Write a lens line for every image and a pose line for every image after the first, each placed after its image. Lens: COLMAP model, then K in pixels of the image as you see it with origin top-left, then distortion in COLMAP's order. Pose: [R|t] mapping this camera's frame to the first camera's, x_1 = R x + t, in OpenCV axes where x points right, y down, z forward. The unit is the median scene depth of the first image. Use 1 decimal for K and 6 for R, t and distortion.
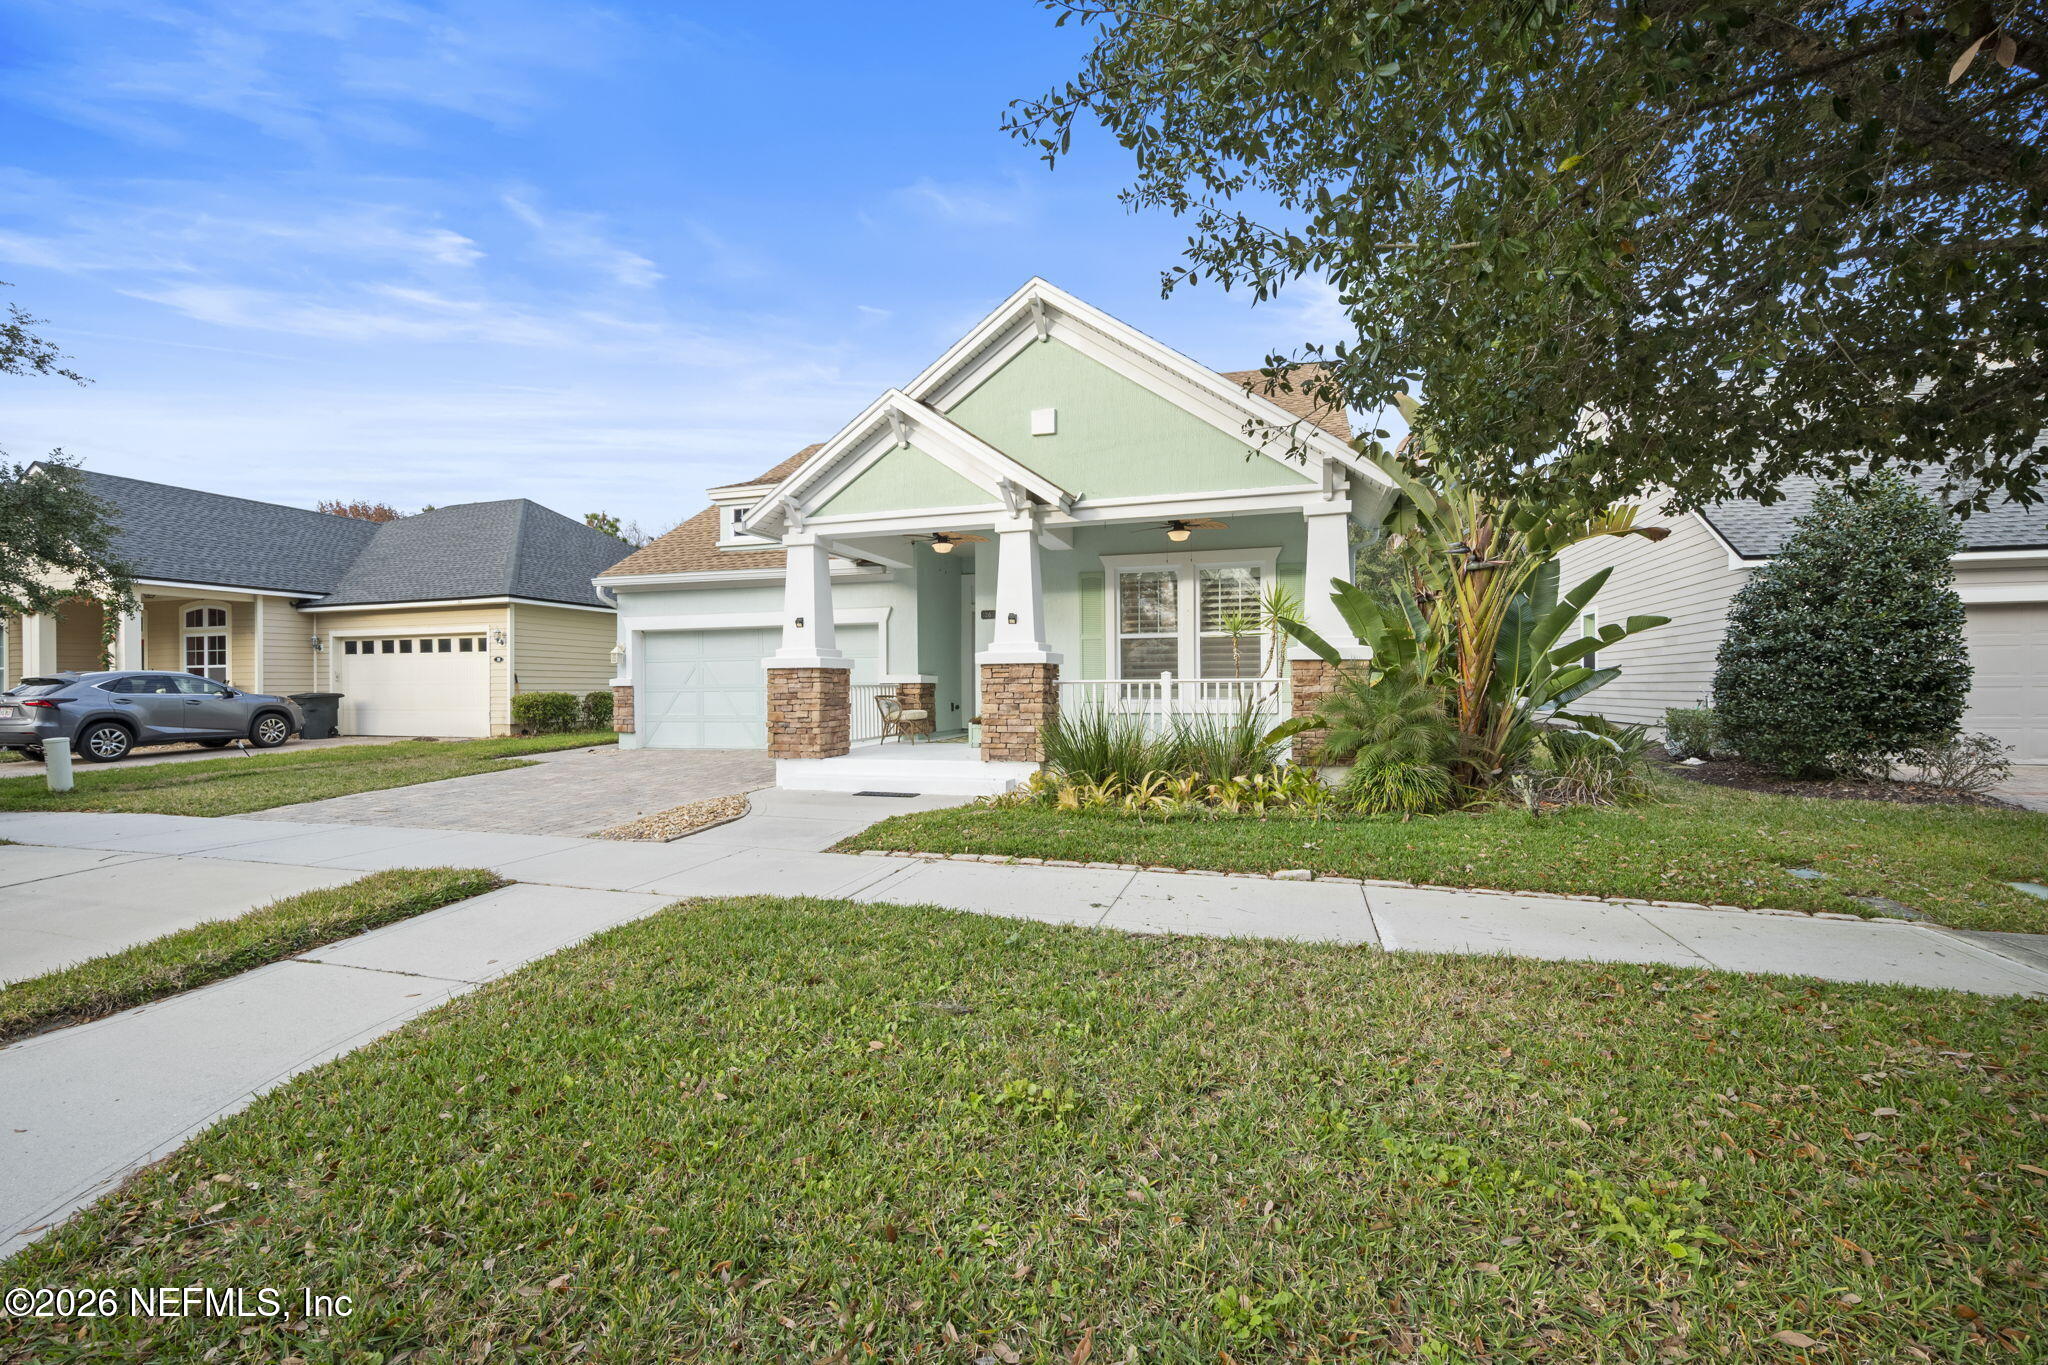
lens RADIAL K [[846.0, 0, 1026.2], [0, 846.0, 682.4], [0, 0, 1]] dist [-0.000484, 0.000035]
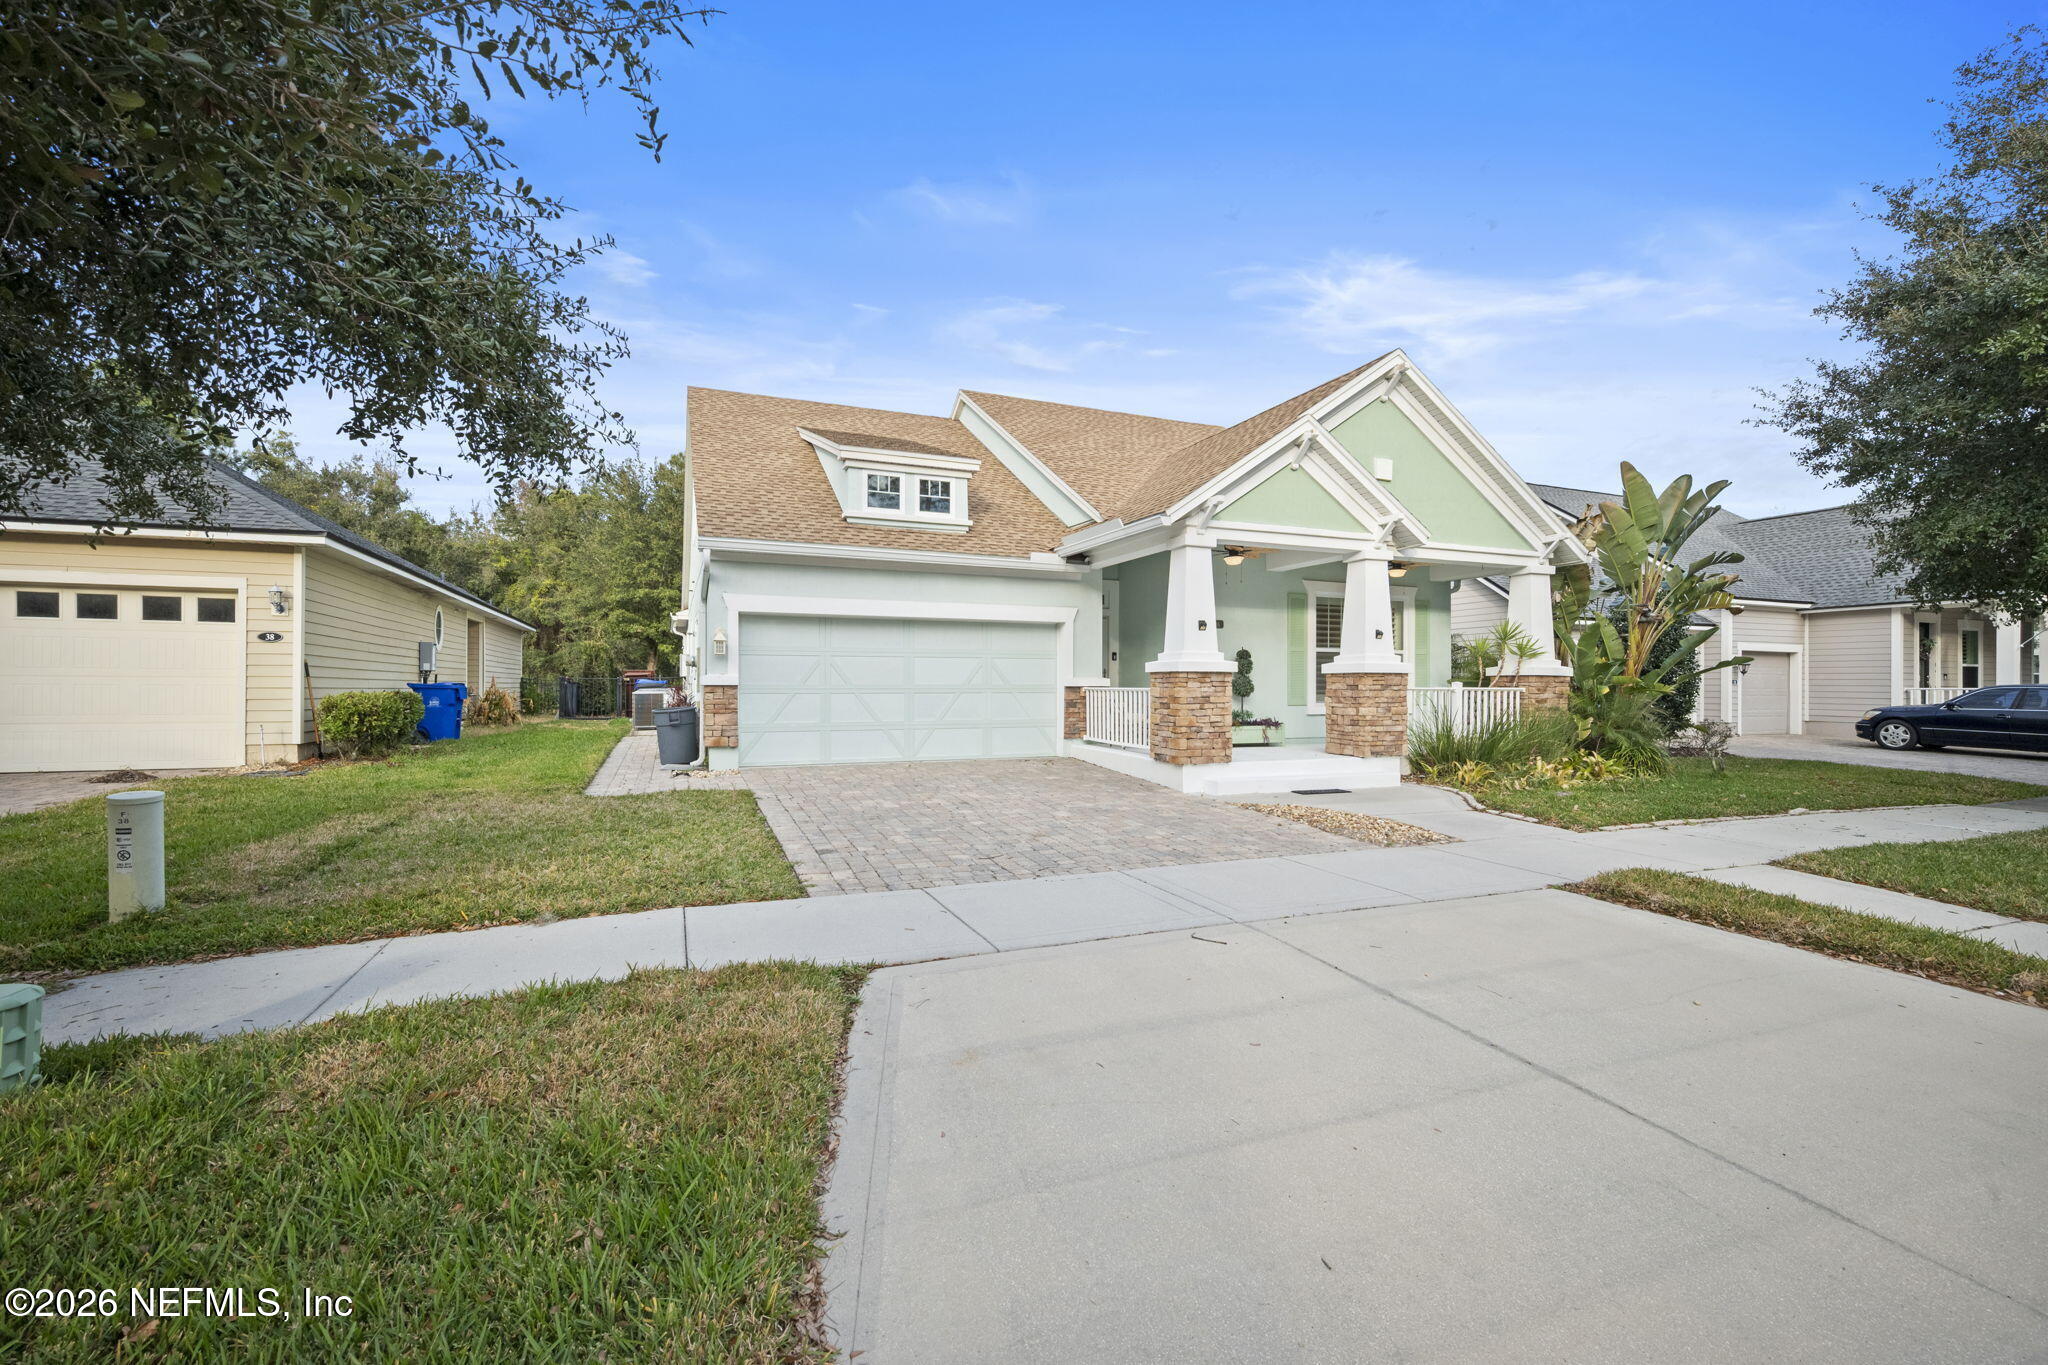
lens RADIAL K [[846.0, 0, 1026.2], [0, 846.0, 682.4], [0, 0, 1]] dist [-0.000484, 0.000035]
pose [[0.785053, 0.012762, 0.619297, -0.960090], [-0.012219, 0.999912, -0.005116, 0.002760], [-0.619308, -0.003551, 0.785140, 0.326968]]
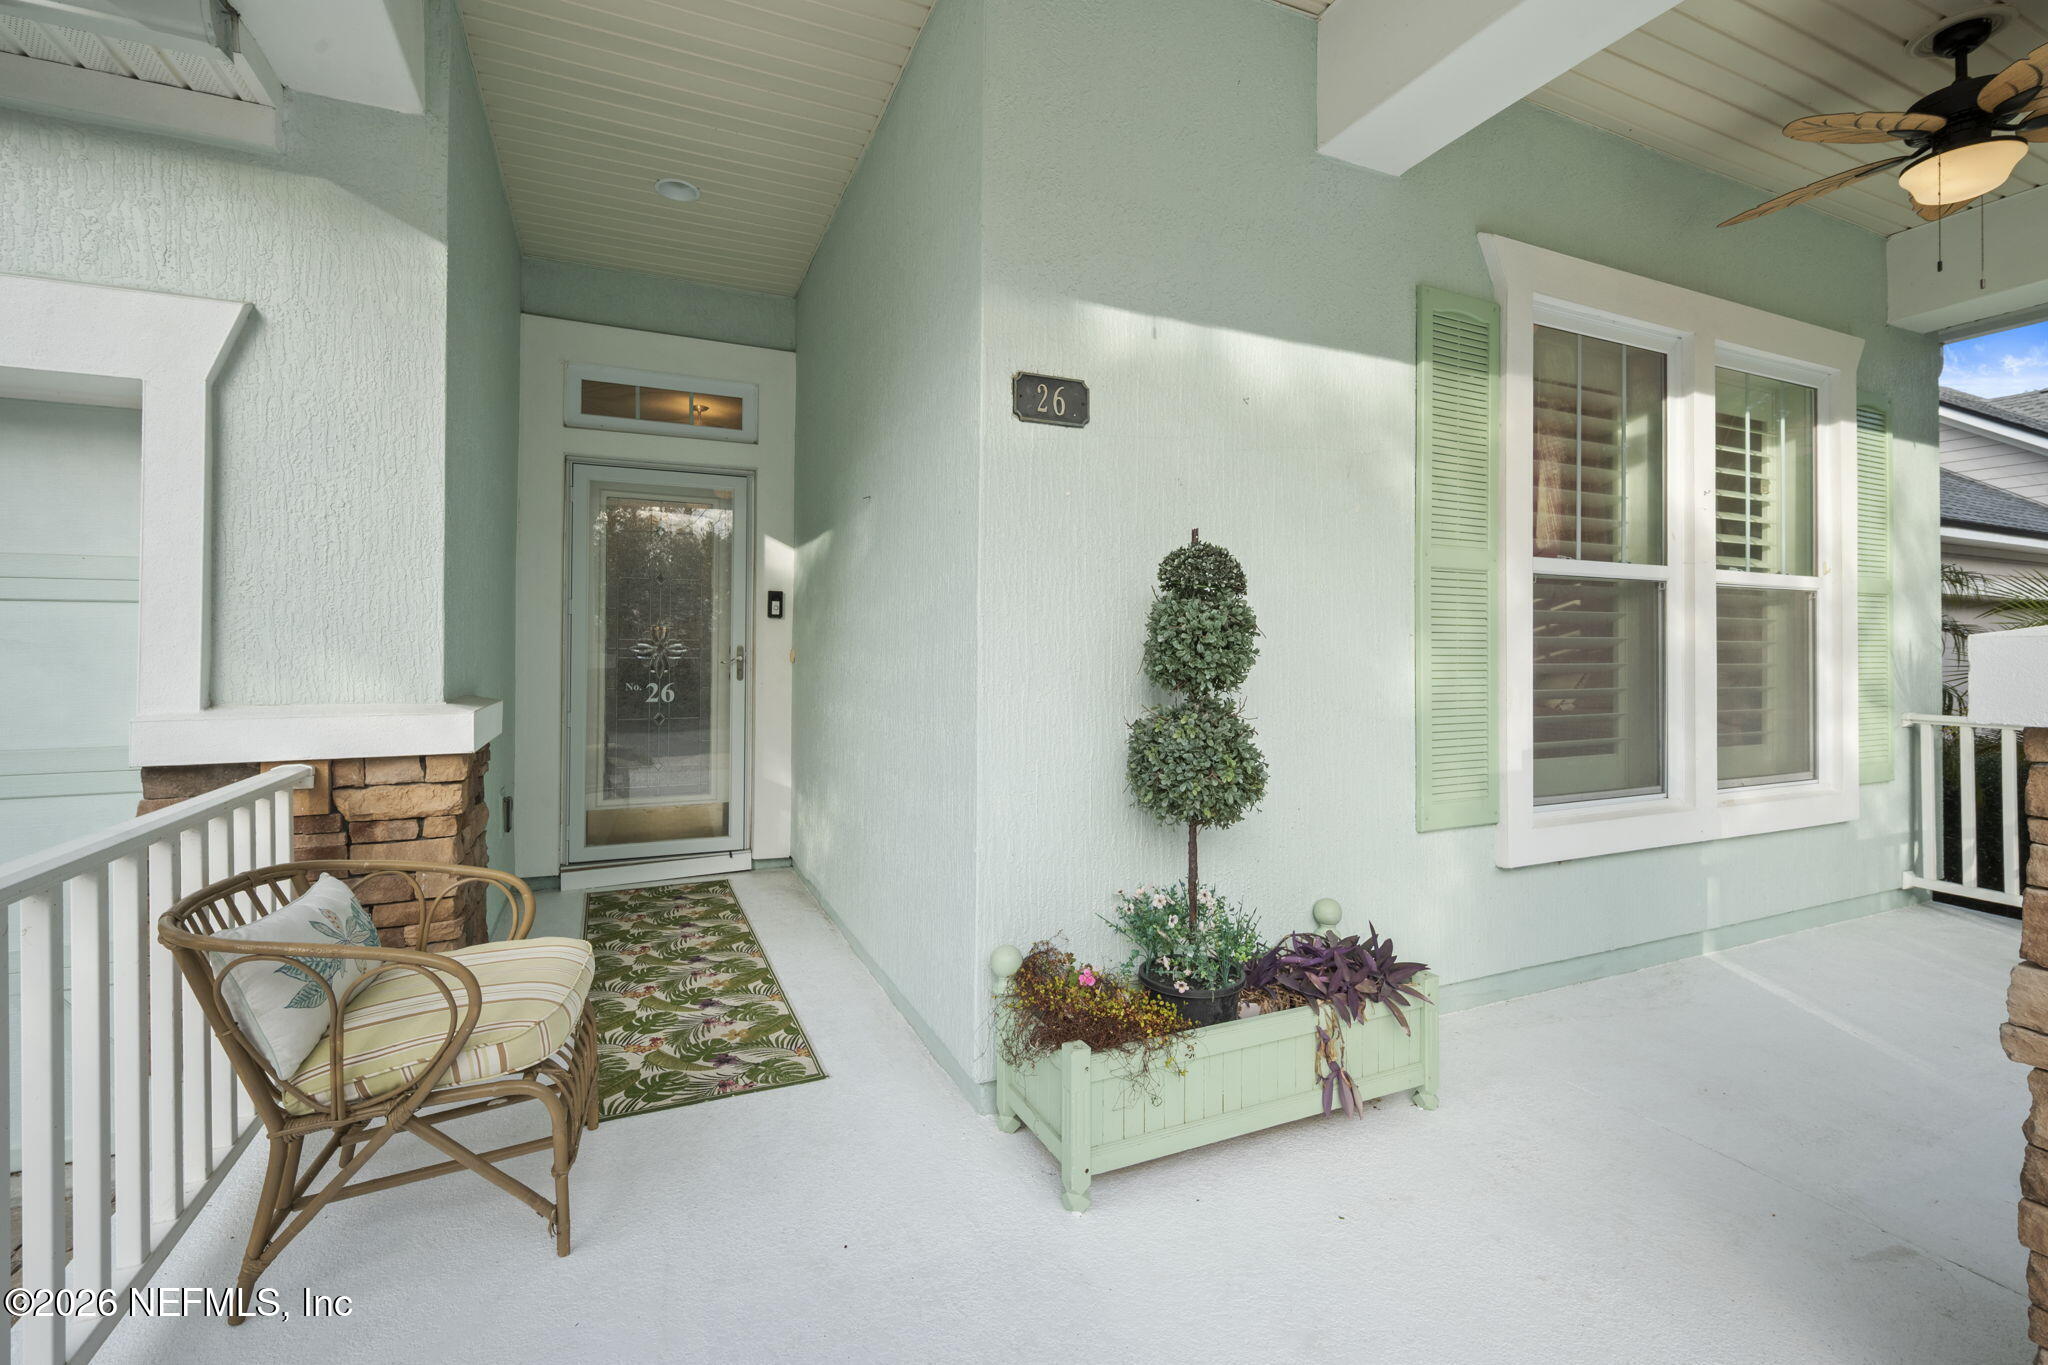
lens RADIAL K [[846.0, 0, 1026.2], [0, 846.0, 682.4], [0, 0, 1]] dist [-0.000484, 0.000035]
pose [[0.761635, 0.000492, 0.648007, -0.180440], [-0.006325, 0.999958, 0.006675, -0.020608], [-0.647976, -0.009182, 0.761605, 0.919081]]
